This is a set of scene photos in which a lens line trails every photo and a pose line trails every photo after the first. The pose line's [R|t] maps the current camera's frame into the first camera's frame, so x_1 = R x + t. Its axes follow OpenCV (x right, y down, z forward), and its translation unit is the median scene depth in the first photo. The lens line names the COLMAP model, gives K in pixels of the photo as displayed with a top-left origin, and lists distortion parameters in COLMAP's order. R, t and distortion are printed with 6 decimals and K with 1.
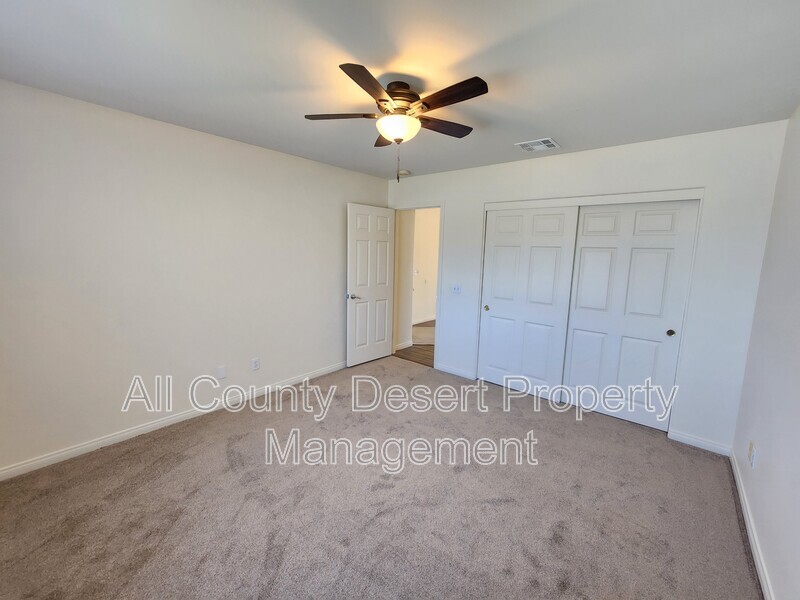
lens RADIAL K [[331.4, 0, 403.1], [0, 331.4, 296.9], [0, 0, 1]] dist [0.000732, 0.000123]
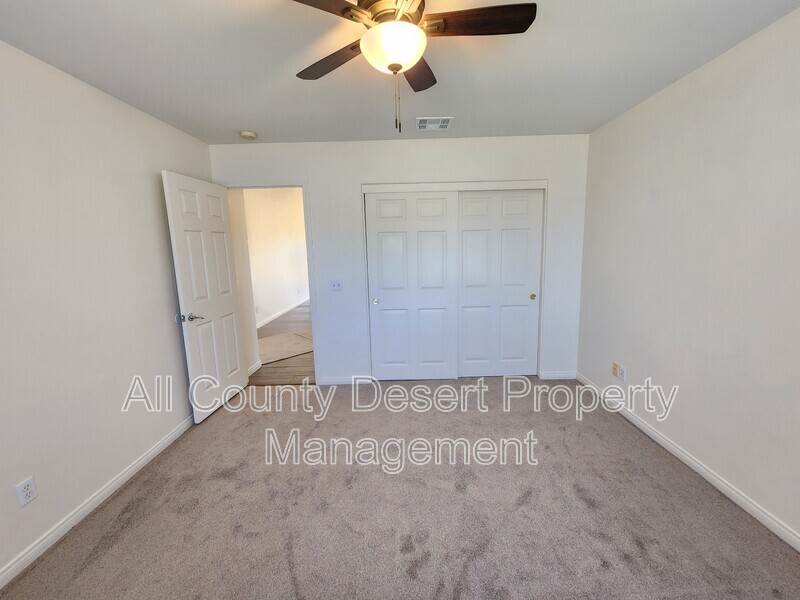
lens RADIAL K [[331.4, 0, 403.1], [0, 331.4, 296.9], [0, 0, 1]] dist [0.000732, 0.000123]
pose [[0.768319, -0.146378, 0.623104, -0.286028], [0.135554, 0.988629, 0.065101, -0.031810], [-0.625548, 0.034446, 0.779425, 0.280074]]
